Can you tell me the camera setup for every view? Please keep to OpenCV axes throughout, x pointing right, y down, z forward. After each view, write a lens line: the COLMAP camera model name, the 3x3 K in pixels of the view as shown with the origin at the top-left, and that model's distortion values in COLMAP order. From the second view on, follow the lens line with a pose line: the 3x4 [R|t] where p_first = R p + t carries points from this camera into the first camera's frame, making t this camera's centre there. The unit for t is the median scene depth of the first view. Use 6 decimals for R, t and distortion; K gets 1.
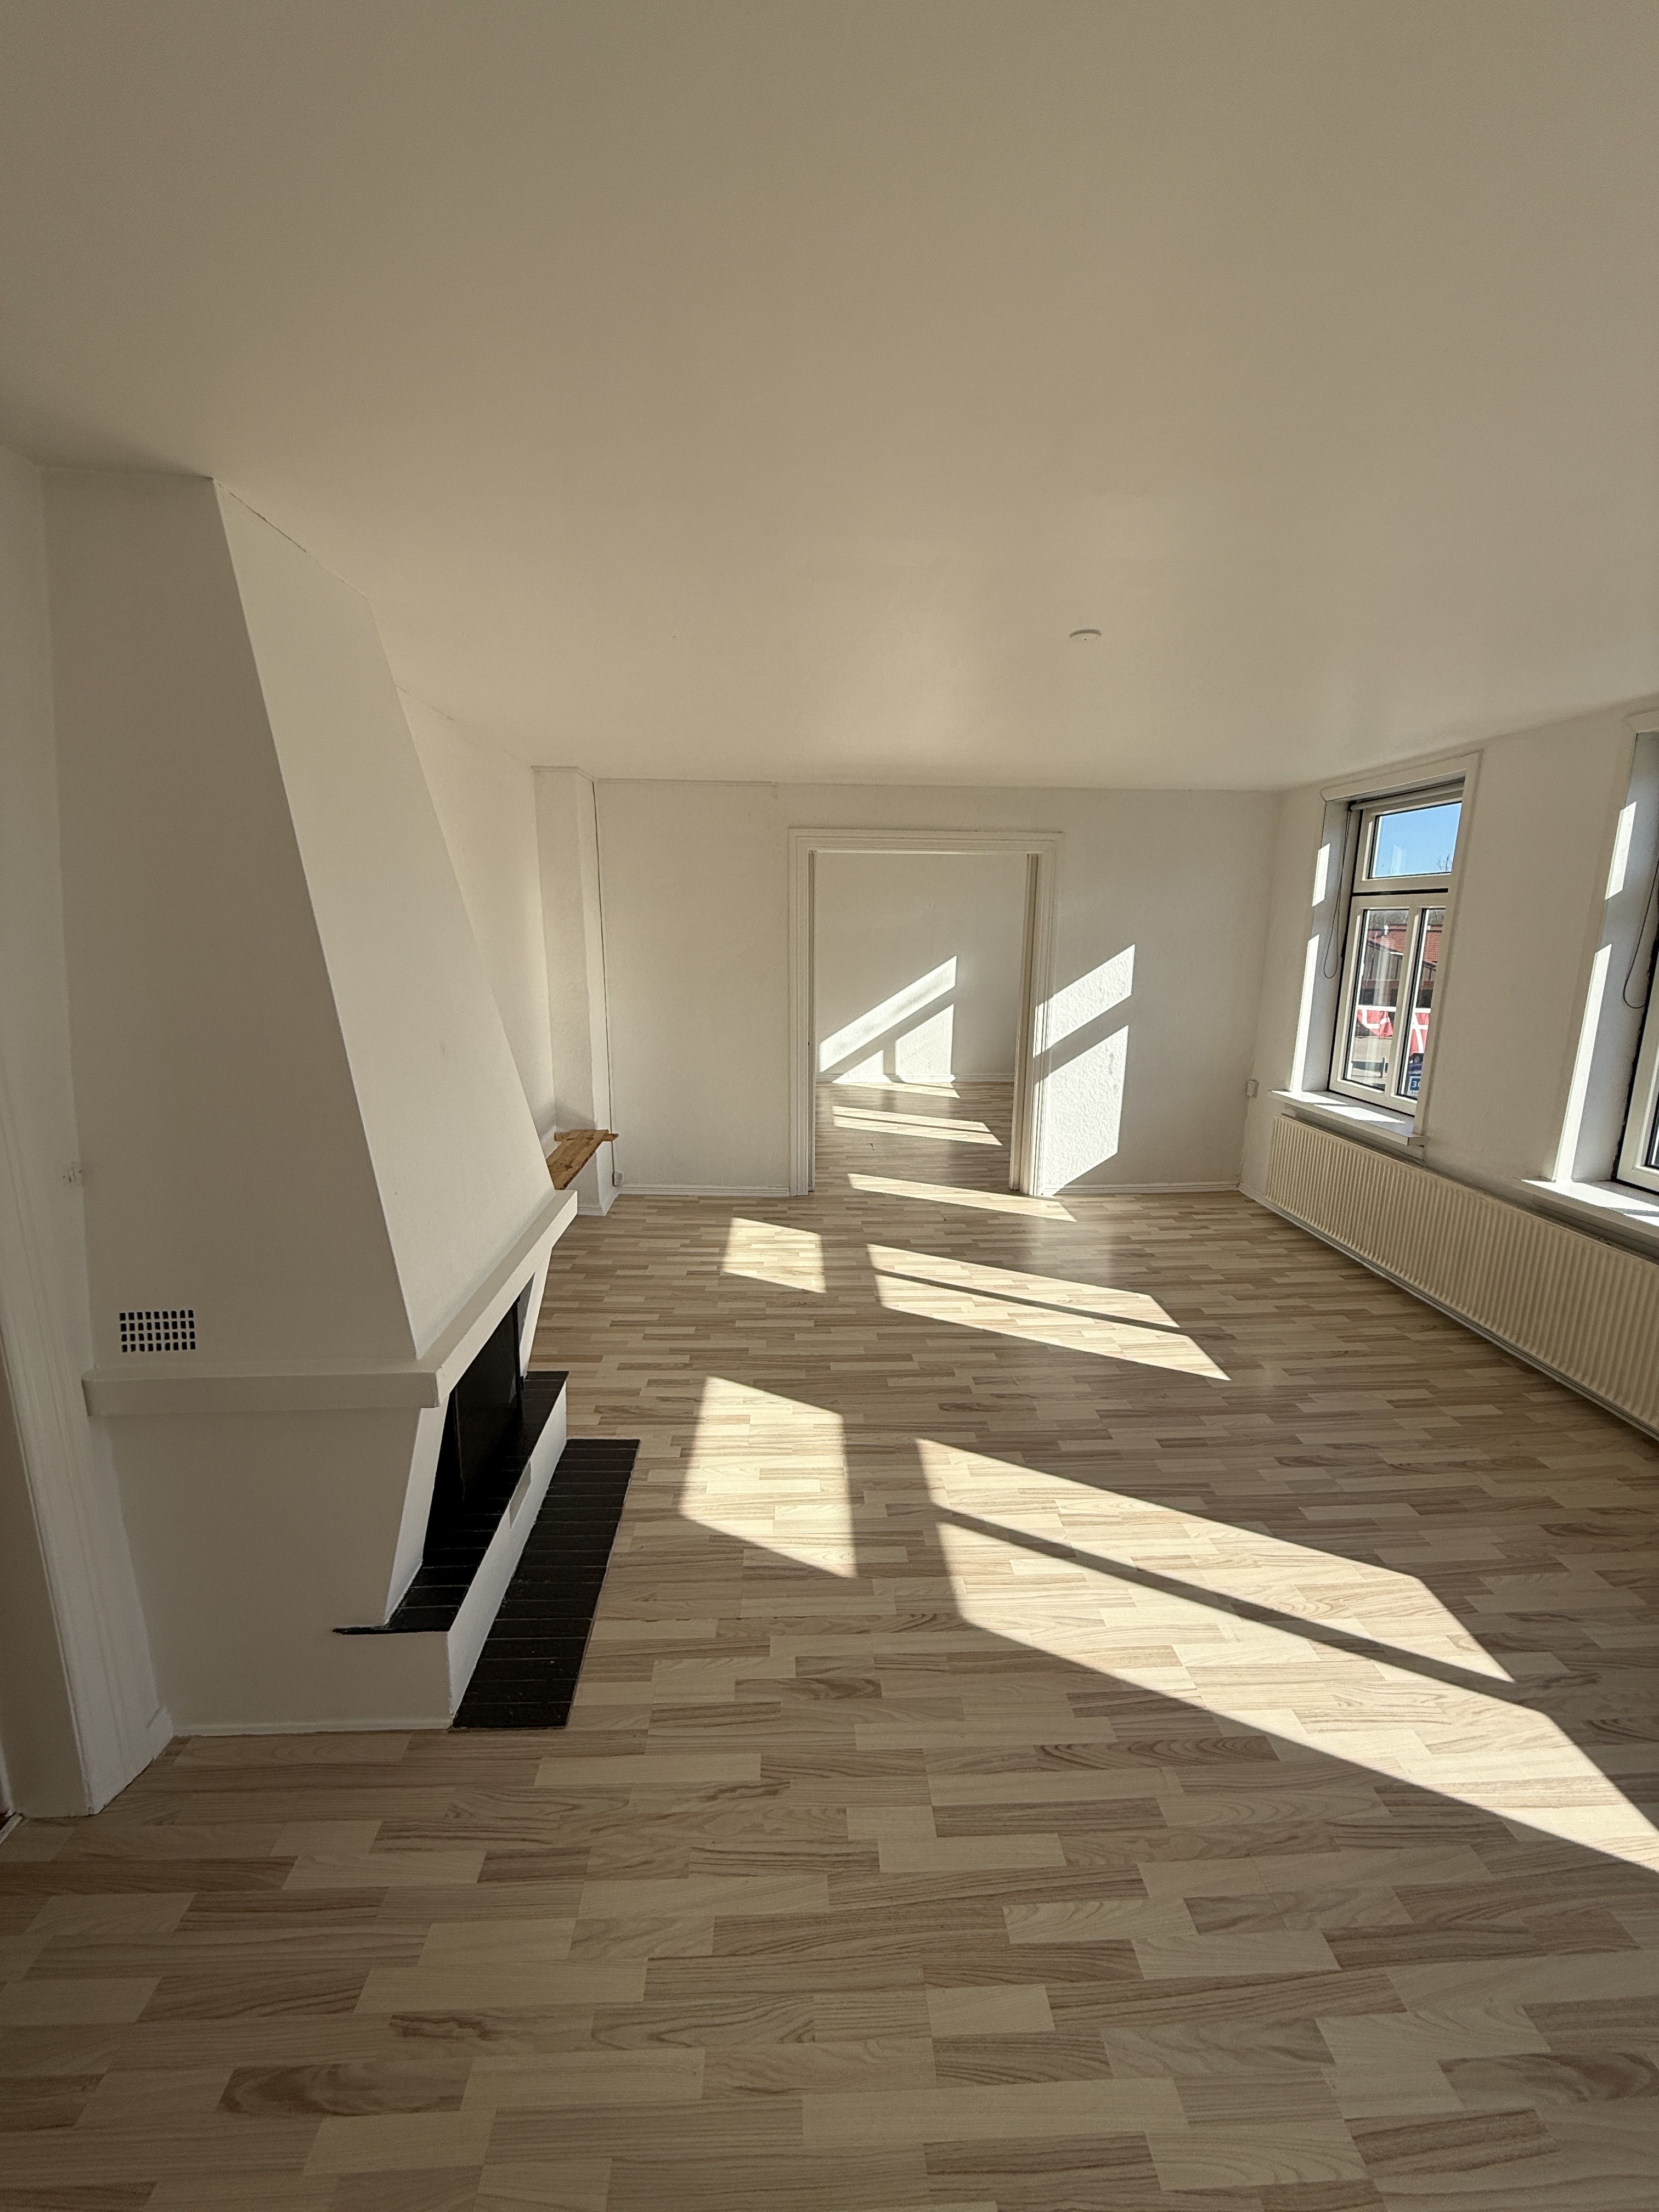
lens RADIAL K [[883.2, 0, 838.6], [0, 883.2, 1111.1], [0, 0, 1]] dist [0.004231, 0.000098]
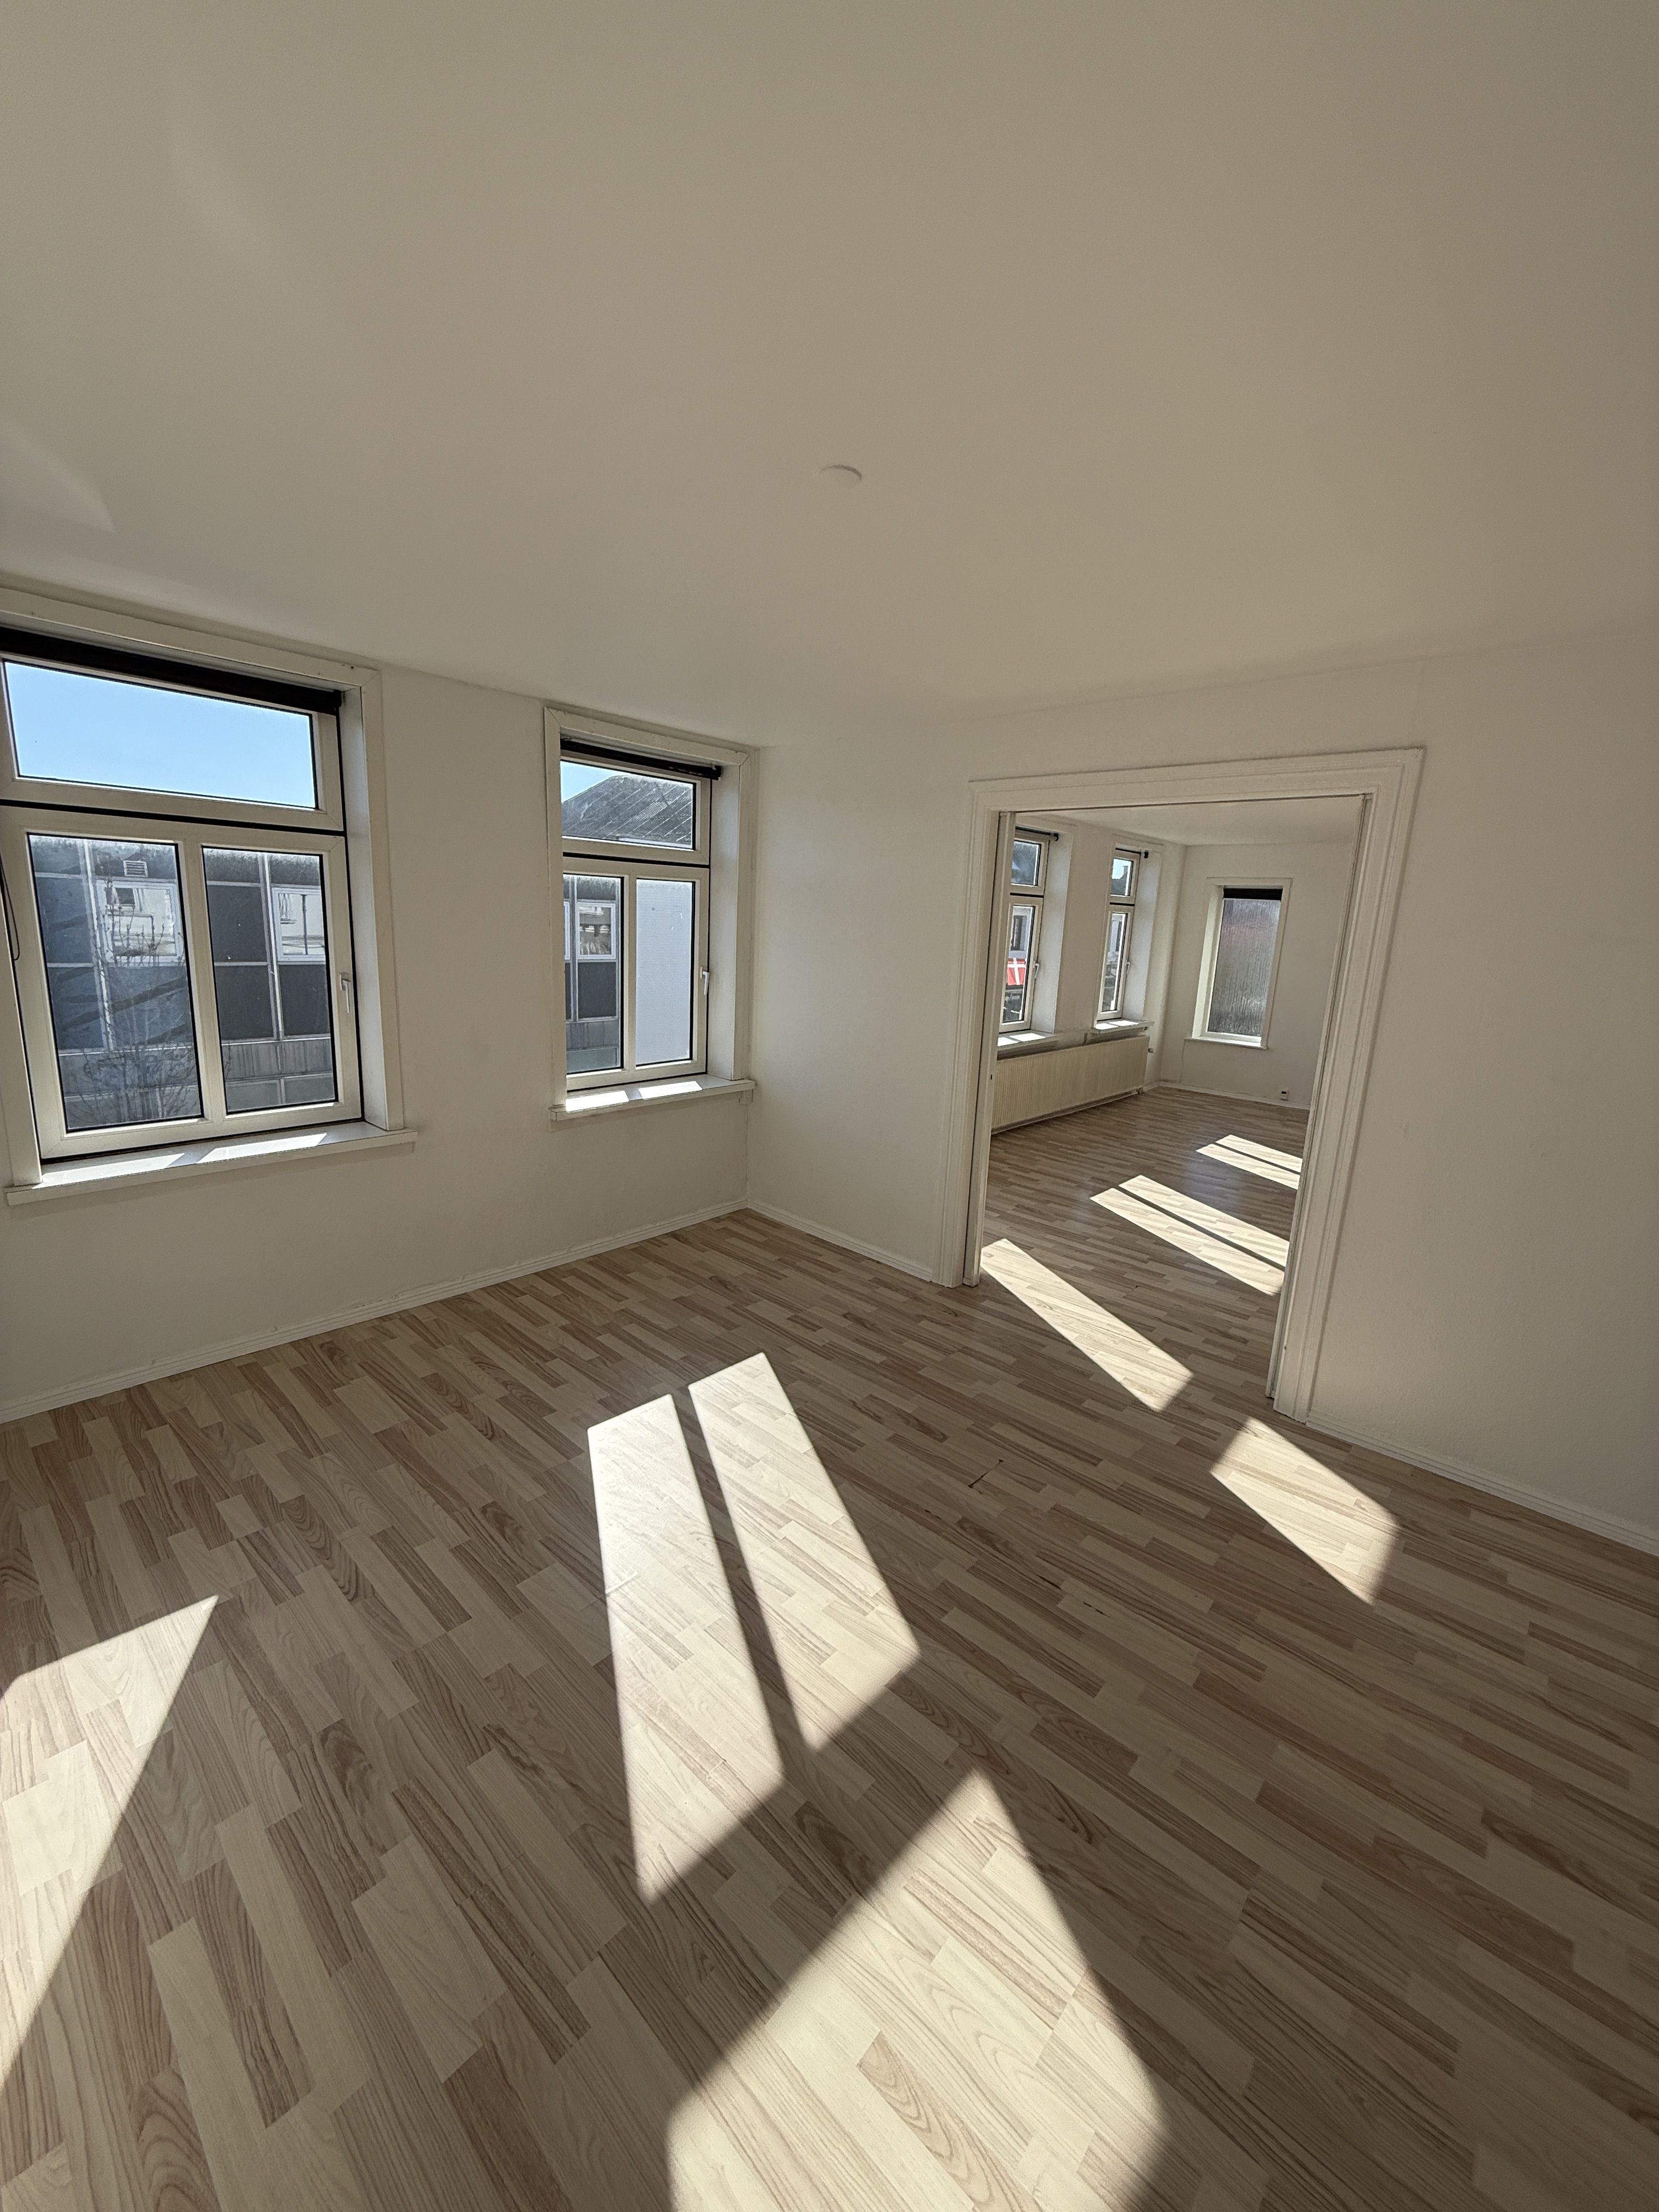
lens RADIAL K [[883.2, 0, 839.4], [0, 883.2, 1096.6], [0, 0, 1]] dist [0.004231, 0.000098]
pose [[-0.704277, -0.186068, 0.685108, -0.314446], [0.102231, 0.928403, 0.357236, -0.529198], [-0.702526, 0.321632, -0.634831, 2.448348]]
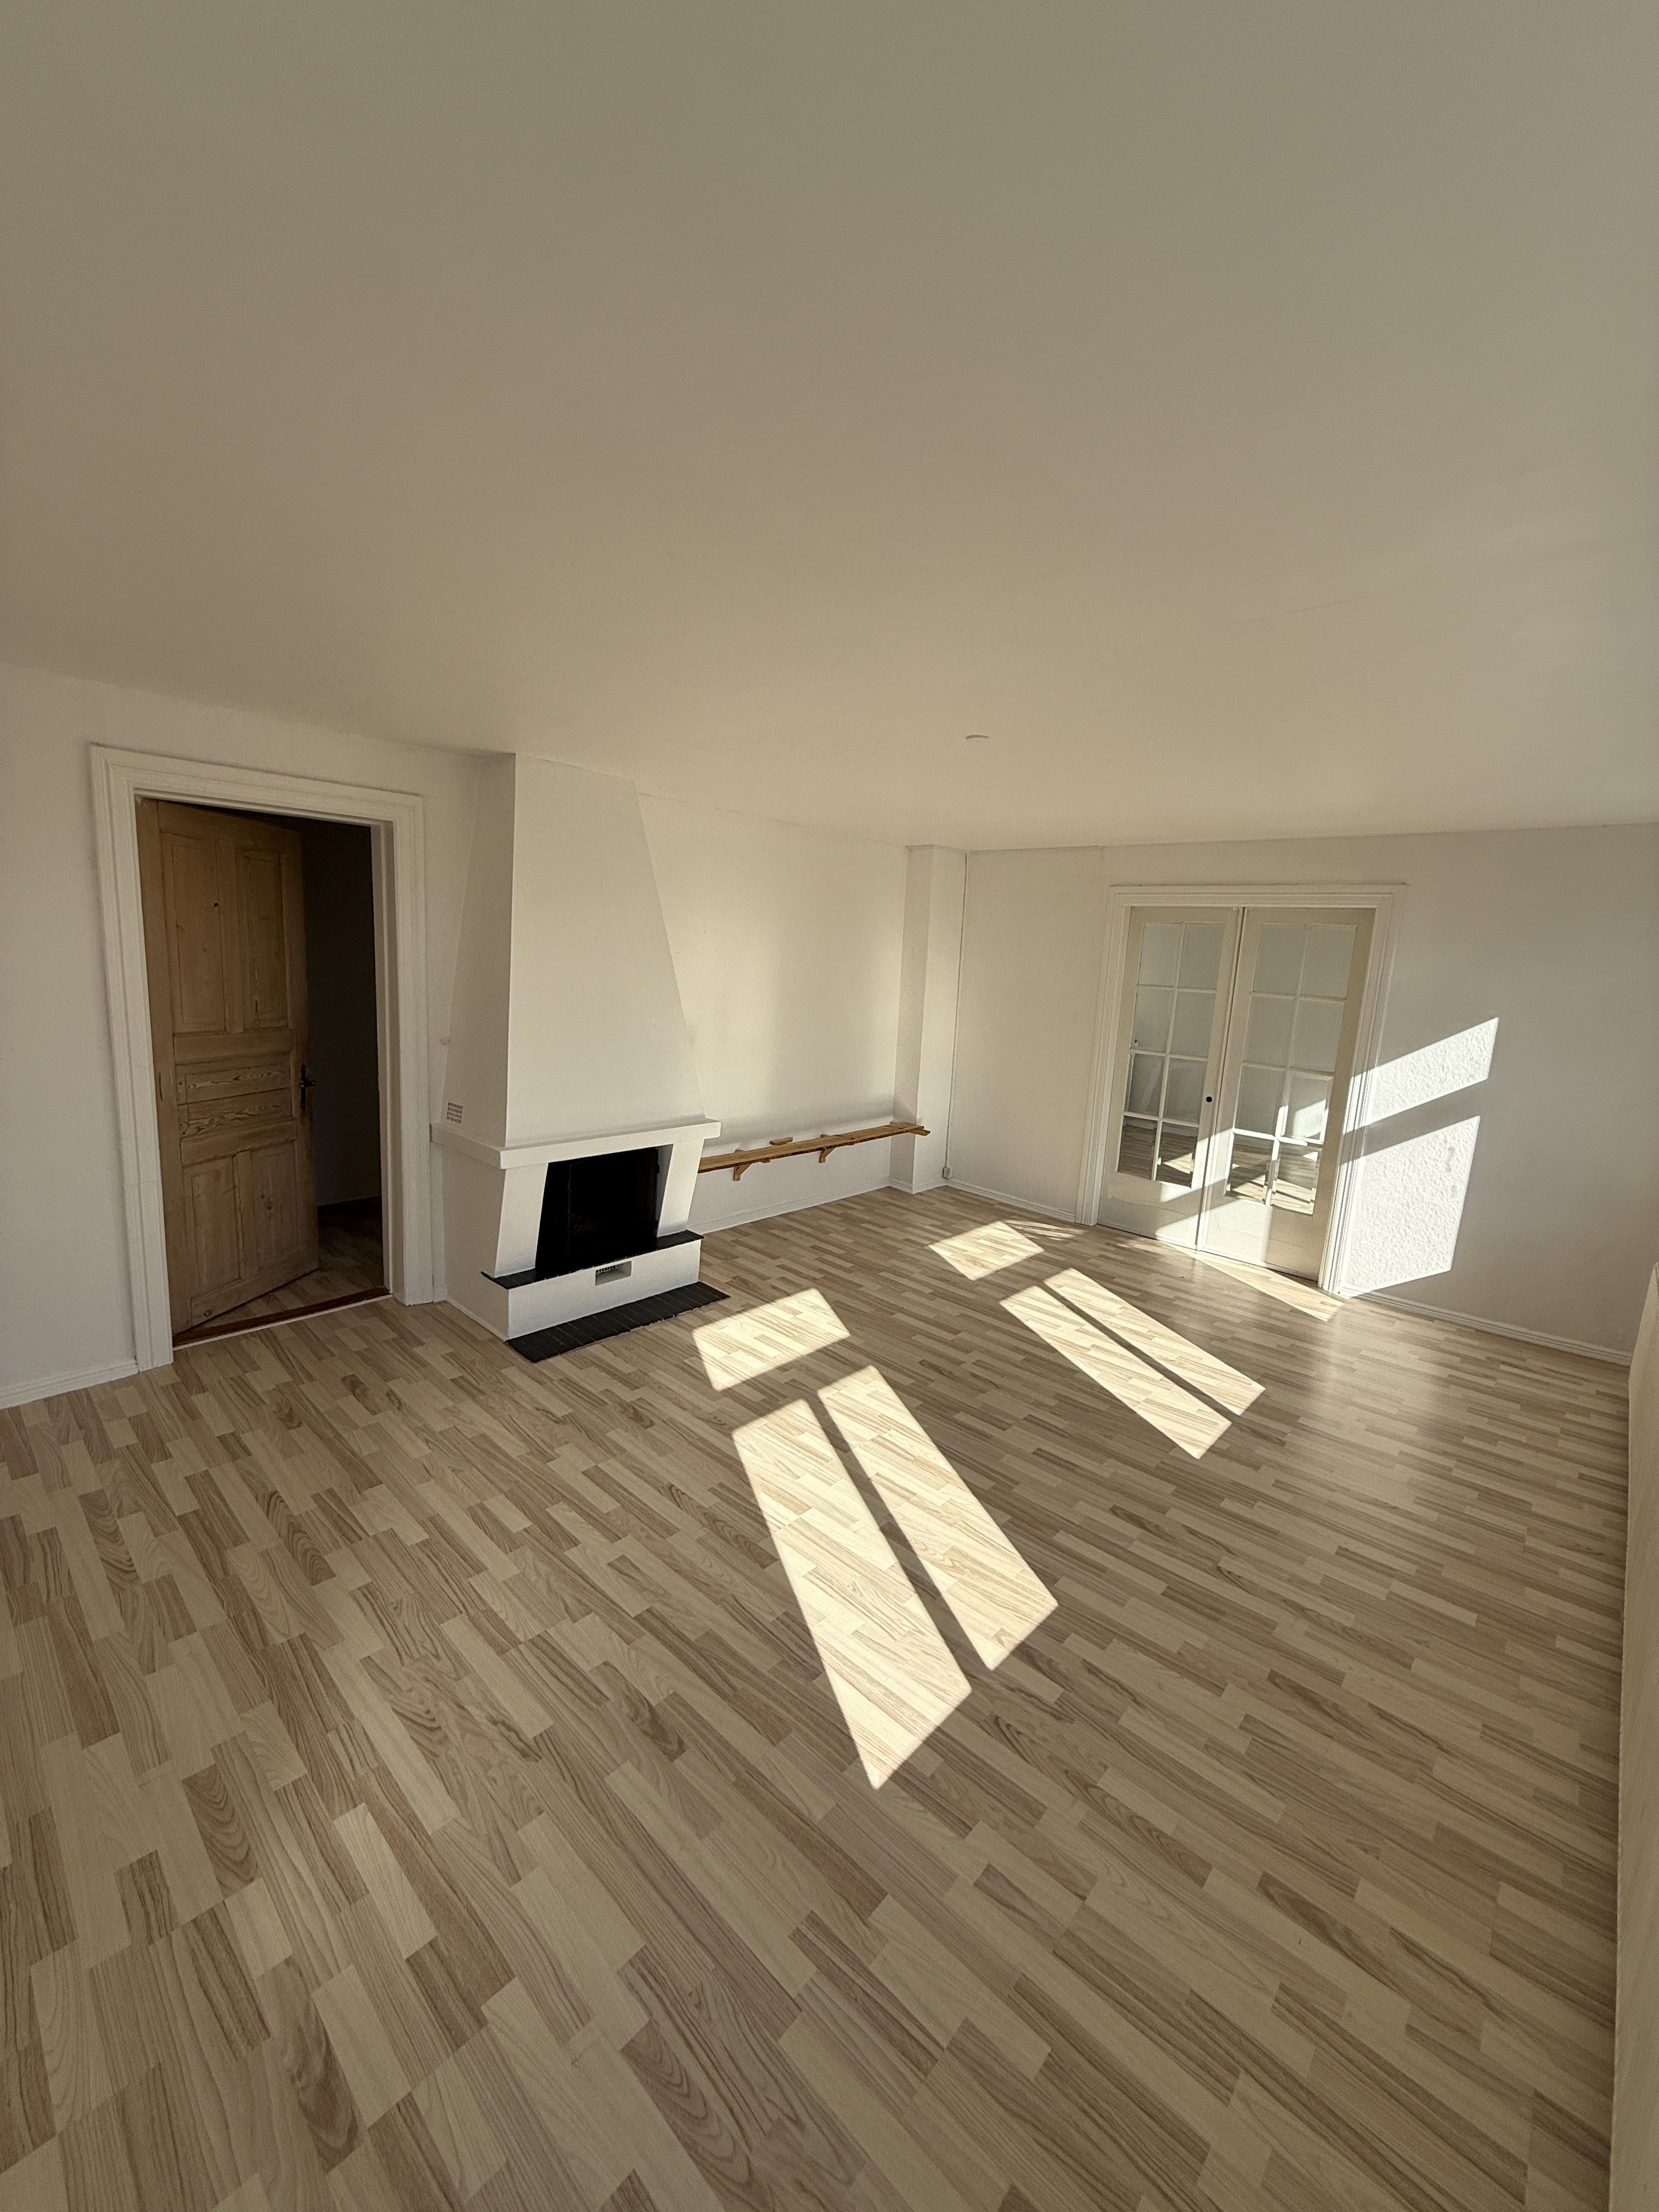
lens RADIAL K [[883.2, 0, 829.8], [0, 883.2, 1121.7], [0, 0, 1]] dist [0.004231, 0.000098]
pose [[0.692385, 0.163098, -0.702853, 0.755918], [-0.198197, 0.979637, 0.032081, 0.000534], [0.693773, 0.117091, 0.710611, 0.017553]]
